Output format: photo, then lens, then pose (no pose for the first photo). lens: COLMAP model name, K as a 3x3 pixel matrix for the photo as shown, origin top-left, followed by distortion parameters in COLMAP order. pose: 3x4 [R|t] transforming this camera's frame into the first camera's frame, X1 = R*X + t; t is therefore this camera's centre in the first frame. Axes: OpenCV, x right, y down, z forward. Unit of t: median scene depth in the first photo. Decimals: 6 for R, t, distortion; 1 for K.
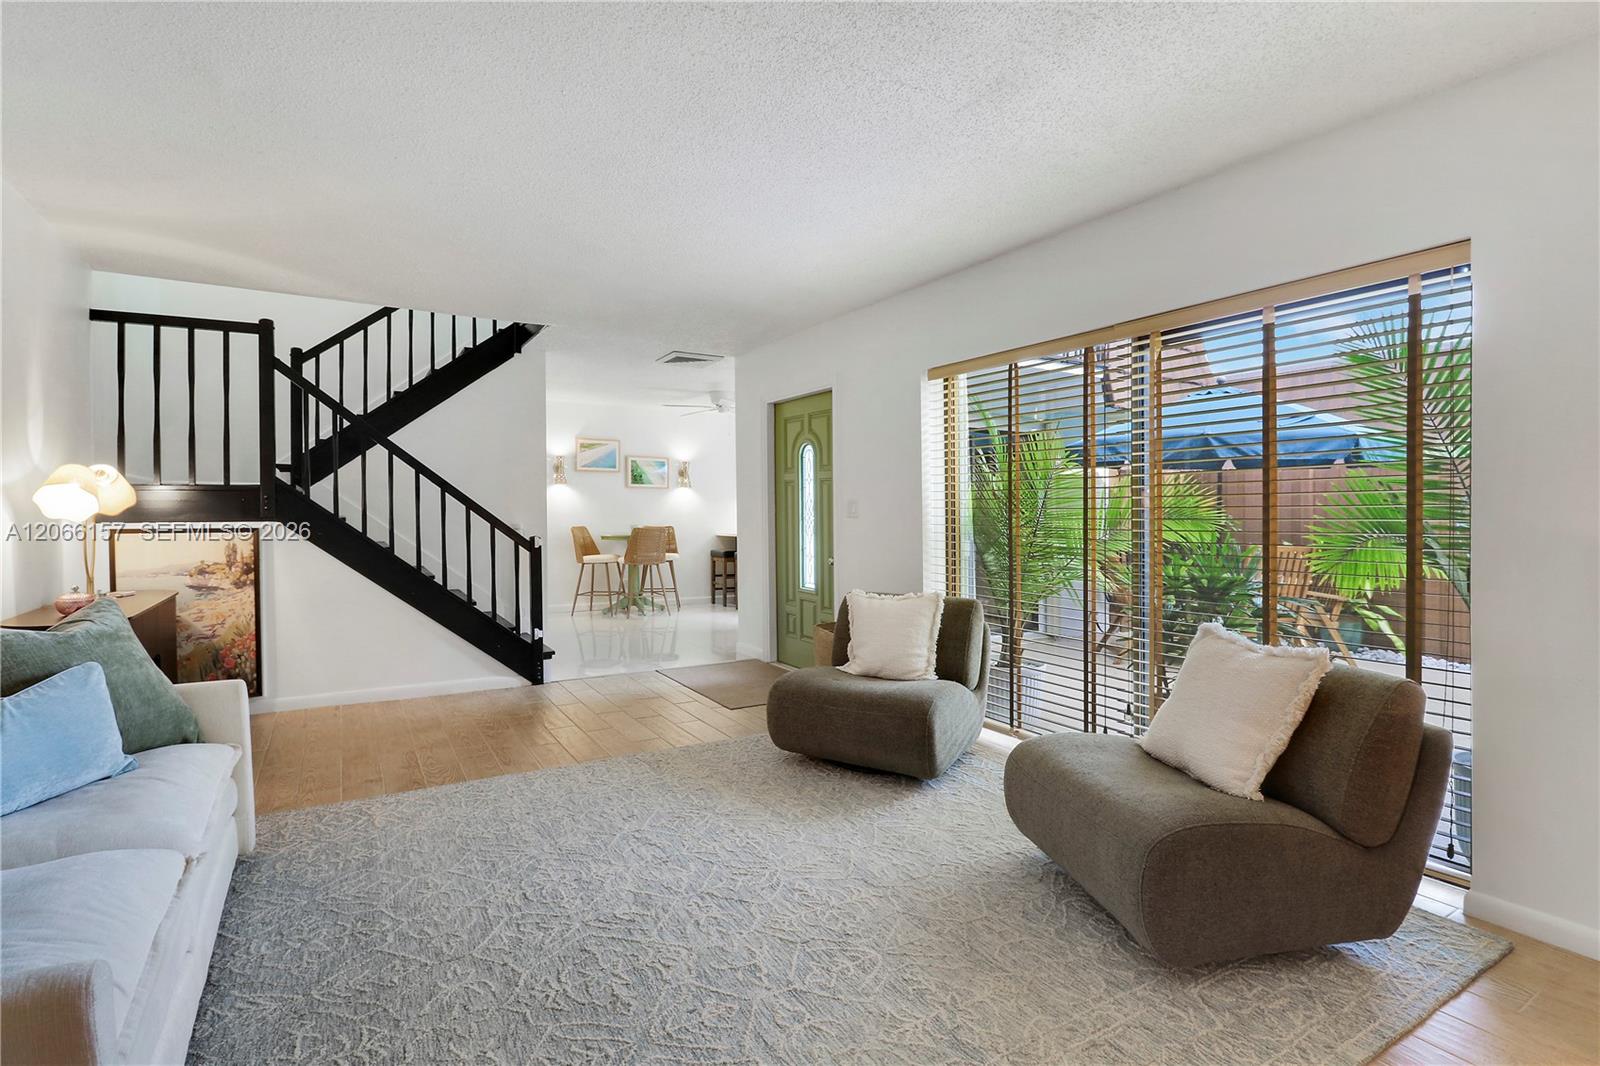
lens RADIAL K [[773.5, 0, 804.4], [0, 773.5, 527.9], [0, 0, 1]] dist [0.000952, -0.006641]
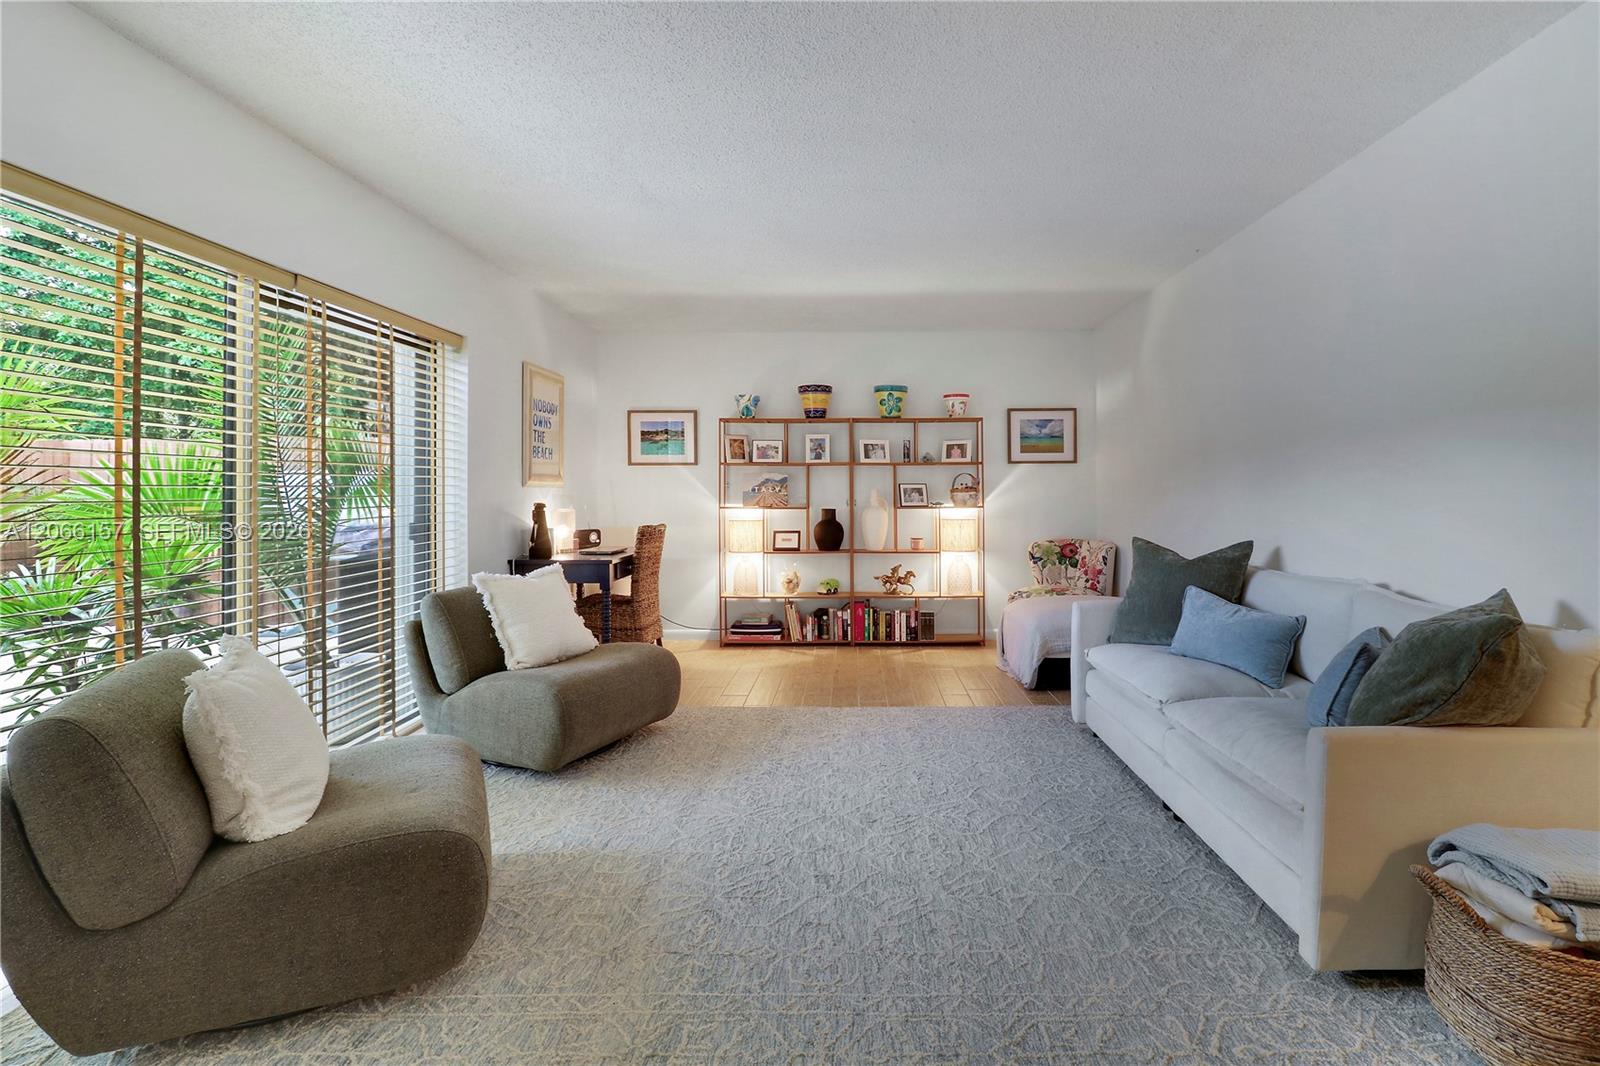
lens RADIAL K [[773.5, 0, 885.7], [0, 773.5, 472.6], [0, 0, 1]] dist [0.000952, -0.006641]
pose [[-0.876076, 0.008591, 0.482096, -0.776942], [0.010906, 0.999939, 0.001999, -0.046976], [-0.482049, 0.007009, -0.876116, 1.947738]]
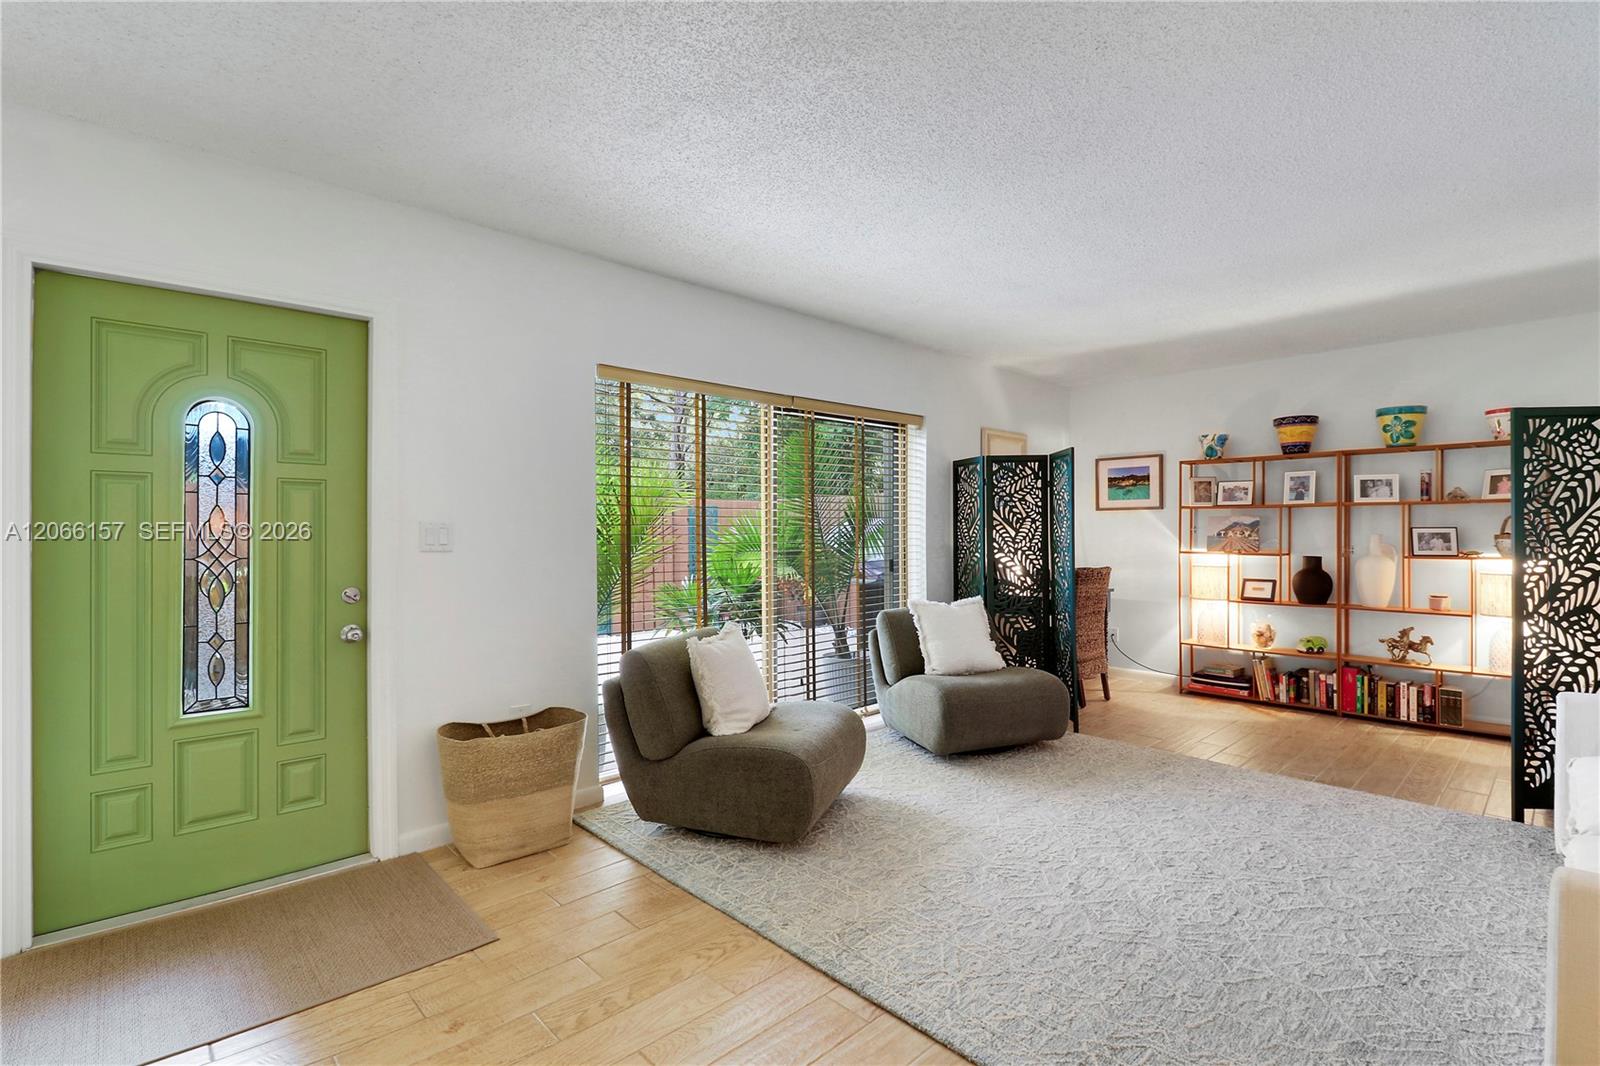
lens RADIAL K [[773.5, 0, 807.7], [0, 773.5, 524.5], [0, 0, 1]] dist [0.000952, -0.006641]
pose [[-0.237563, 0.003899, 0.971364, -1.204129], [0.025799, 0.999665, 0.002297, -0.059020], [-0.971030, 0.025606, -0.237584, 1.751806]]
